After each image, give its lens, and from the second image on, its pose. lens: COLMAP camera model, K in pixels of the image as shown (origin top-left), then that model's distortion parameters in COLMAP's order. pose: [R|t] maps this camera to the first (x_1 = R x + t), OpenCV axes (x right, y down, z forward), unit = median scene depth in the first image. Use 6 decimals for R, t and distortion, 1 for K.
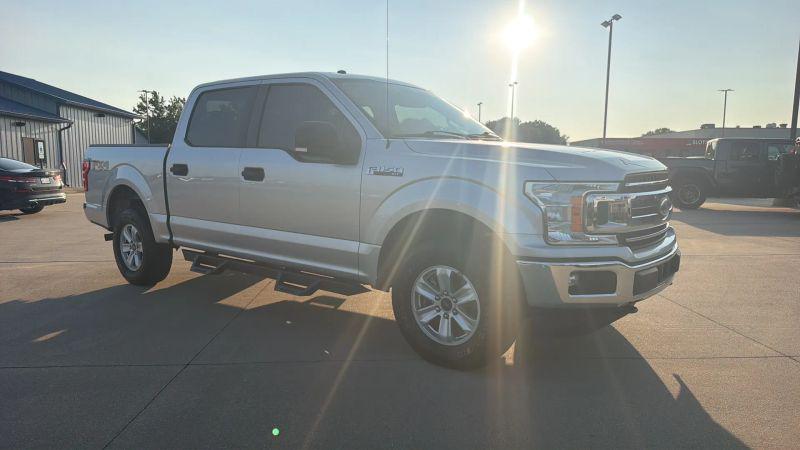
lens RADIAL K [[540.9, 0, 396.0], [0, 540.9, 225.7], [0, 0, 1]] dist [0.062711, -0.073809]
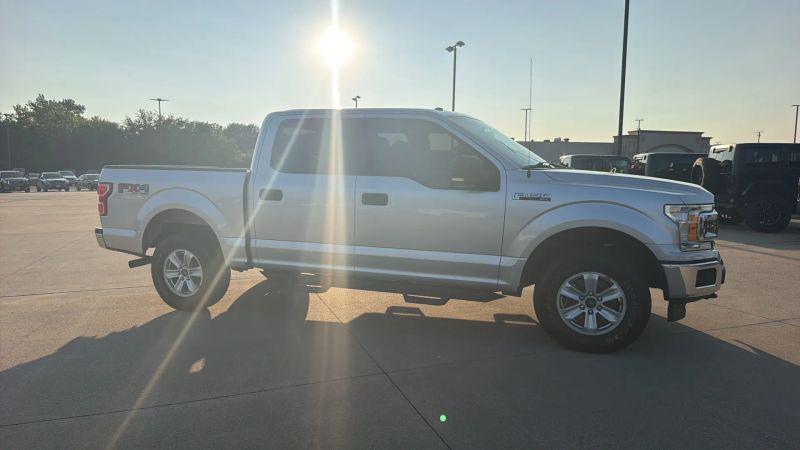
lens RADIAL K [[543.8, 0, 384.4], [0, 543.8, 217.6], [0, 0, 1]] dist [0.072973, -0.094375]
pose [[0.953585, -0.027157, 0.299896, -0.707571], [0.036123, 0.999050, -0.024392, -0.036380], [-0.298948, 0.034094, 0.953660, -0.073183]]
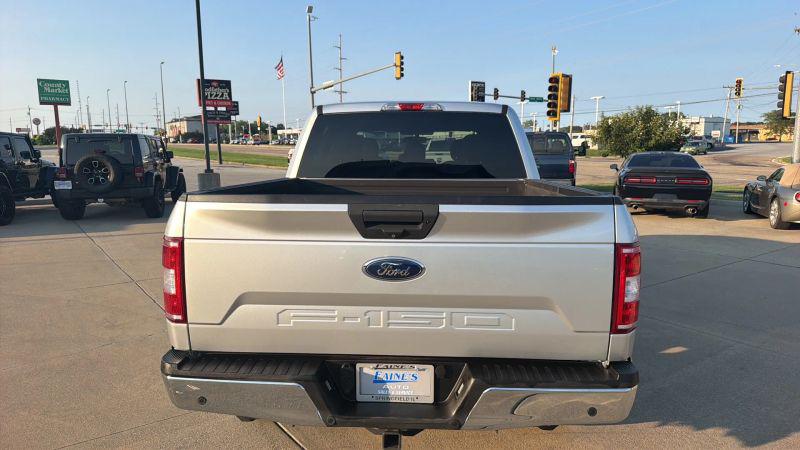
lens RADIAL K [[540.7, 0, 391.8], [0, 540.7, 222.8], [0, 0, 1]] dist [0.074735, -0.091669]
pose [[-0.570711, -0.114331, 0.813153, -1.391047], [0.098056, 0.973685, 0.205723, -0.398537], [-0.815275, 0.197143, -0.544482, 2.387660]]
